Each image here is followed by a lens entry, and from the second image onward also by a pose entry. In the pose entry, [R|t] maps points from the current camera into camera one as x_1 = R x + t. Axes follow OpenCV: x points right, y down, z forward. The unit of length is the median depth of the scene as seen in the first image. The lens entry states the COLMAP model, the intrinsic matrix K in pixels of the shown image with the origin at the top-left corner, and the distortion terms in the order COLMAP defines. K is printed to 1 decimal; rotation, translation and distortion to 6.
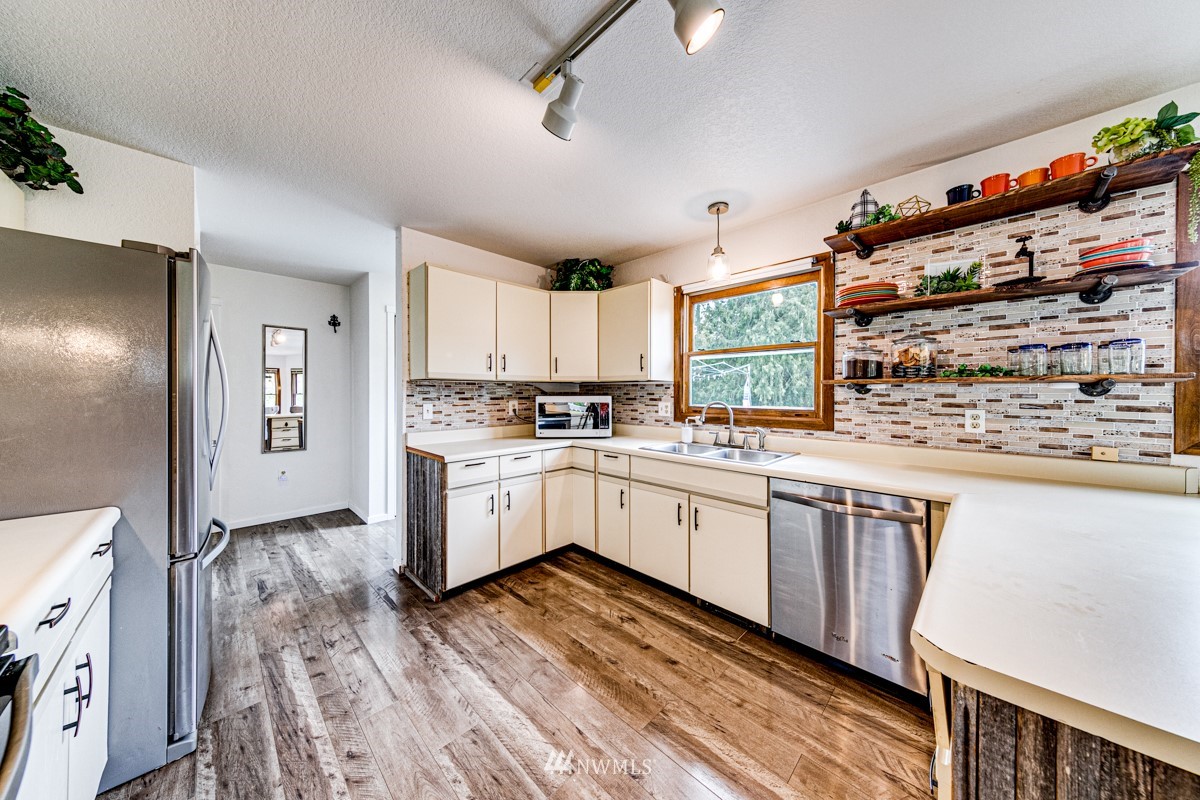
lens RADIAL K [[404.5, 0, 602.6], [0, 404.5, 393.1], [0, 0, 1]] dist [0.002907, 0.000007]
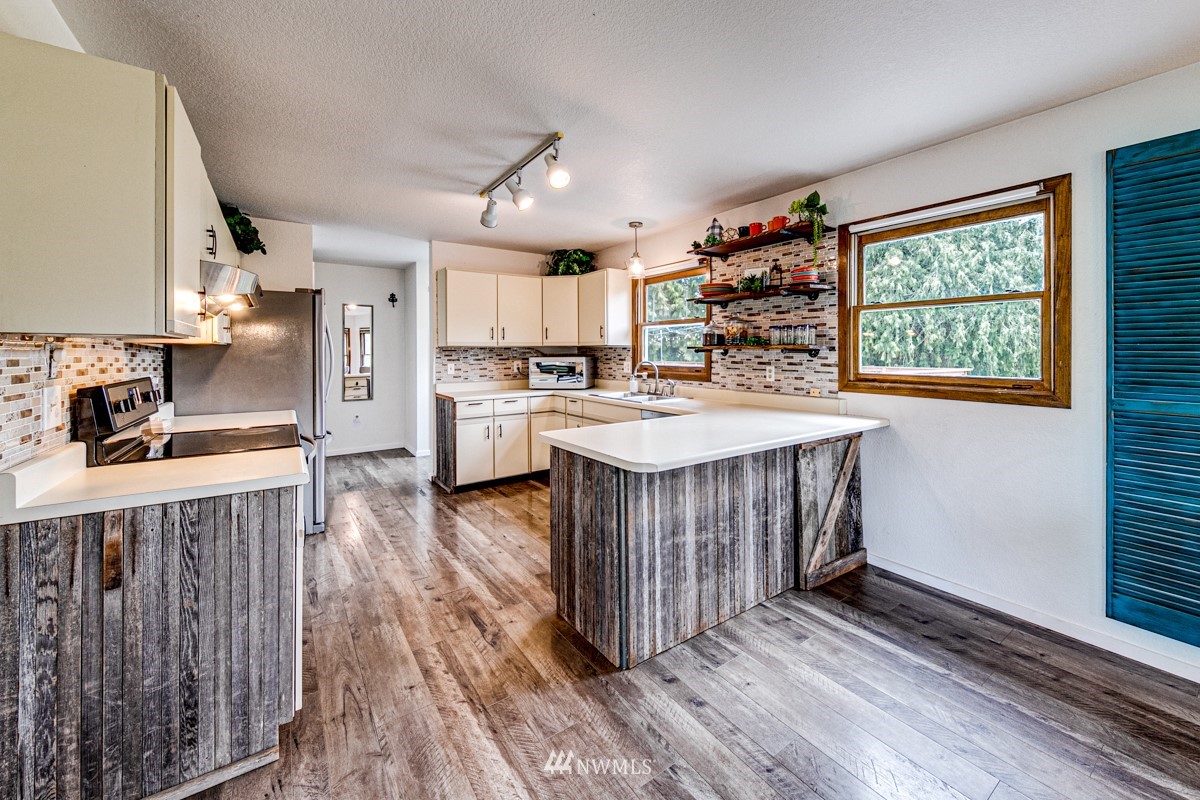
lens RADIAL K [[471.4, 0, 618.3], [0, 471.4, 349.3], [0, 0, 1]] dist [-0.001408, -0.000337]
pose [[0.988359, -0.007359, -0.151962, 0.410583], [0.006757, 0.999967, -0.004477, -0.012089], [0.151990, 0.003398, 0.988376, -0.554202]]
